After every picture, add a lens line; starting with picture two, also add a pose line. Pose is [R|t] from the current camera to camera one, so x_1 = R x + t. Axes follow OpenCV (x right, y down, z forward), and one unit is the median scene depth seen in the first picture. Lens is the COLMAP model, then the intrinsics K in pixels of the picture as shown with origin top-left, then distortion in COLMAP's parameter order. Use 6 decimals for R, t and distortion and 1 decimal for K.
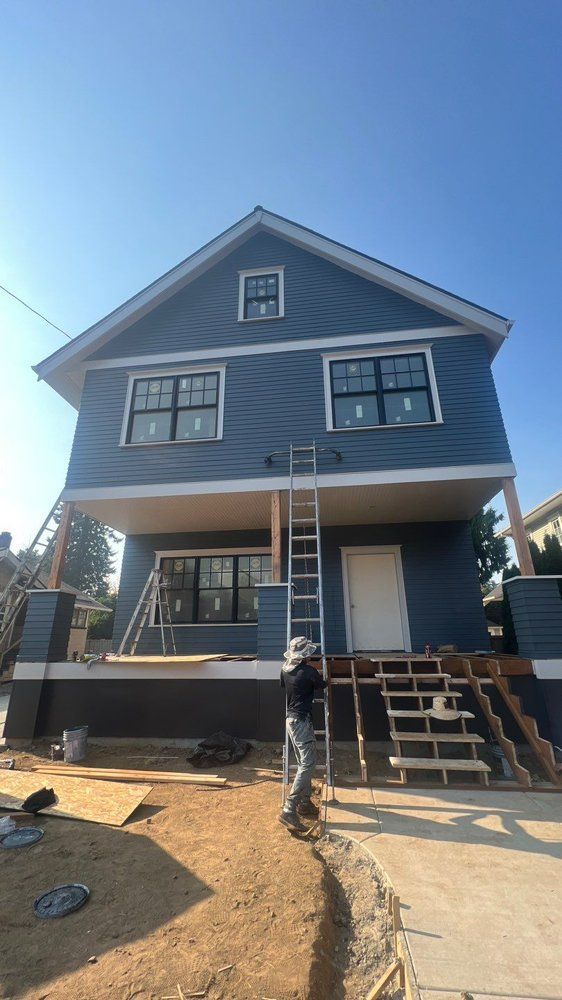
lens RADIAL K [[403.4, 0, 280.1], [0, 403.4, 504.2], [0, 0, 1]] dist [-0.002156, 0.000032]
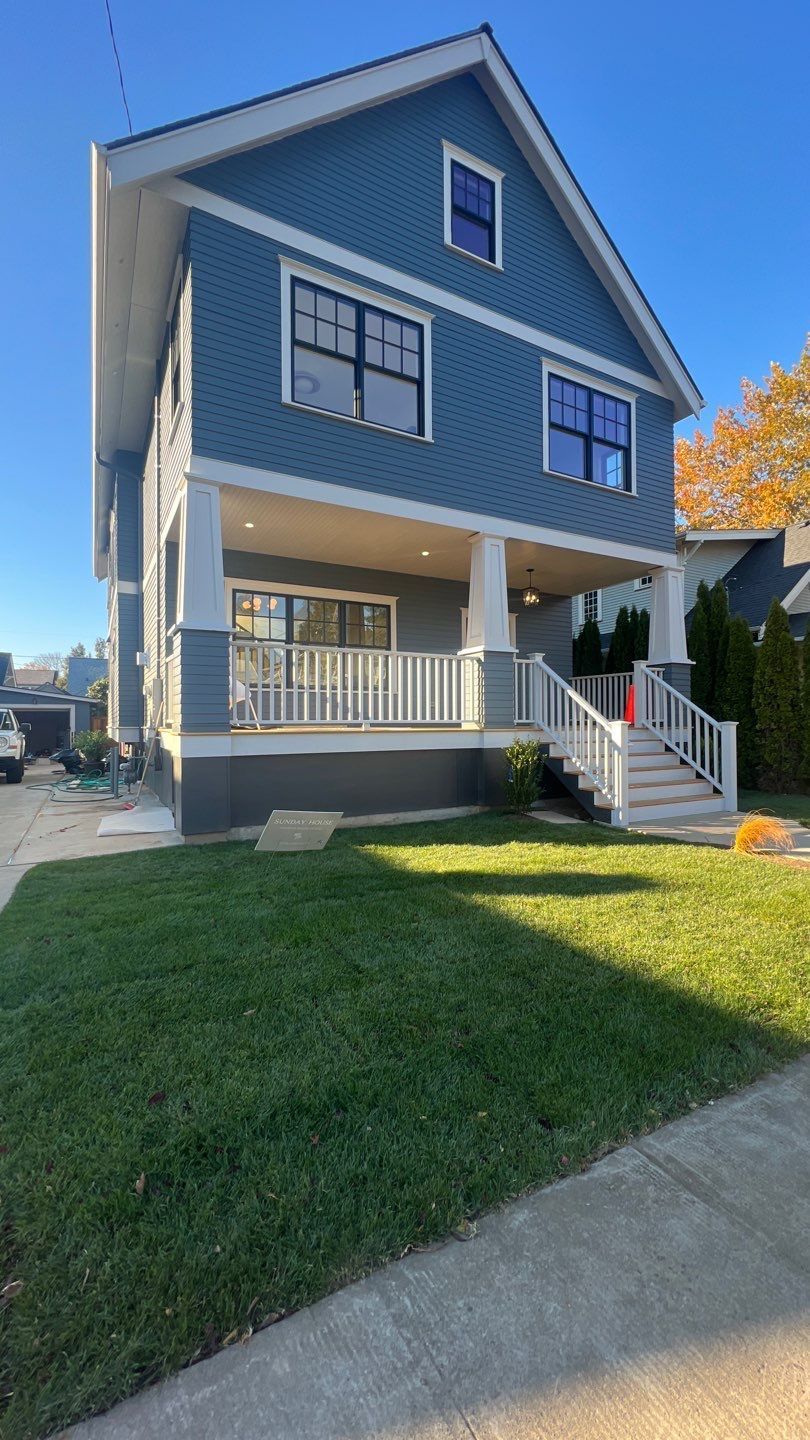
lens RADIAL K [[580.9, 0, 408.8], [0, 580.9, 717.3], [0, 0, 1]] dist [-0.002156, 0.000032]
pose [[0.803793, 0.005737, 0.594881, -0.728963], [-0.196673, 0.946292, 0.256615, 0.039890], [-0.561459, -0.323262, 0.761751, 0.081533]]
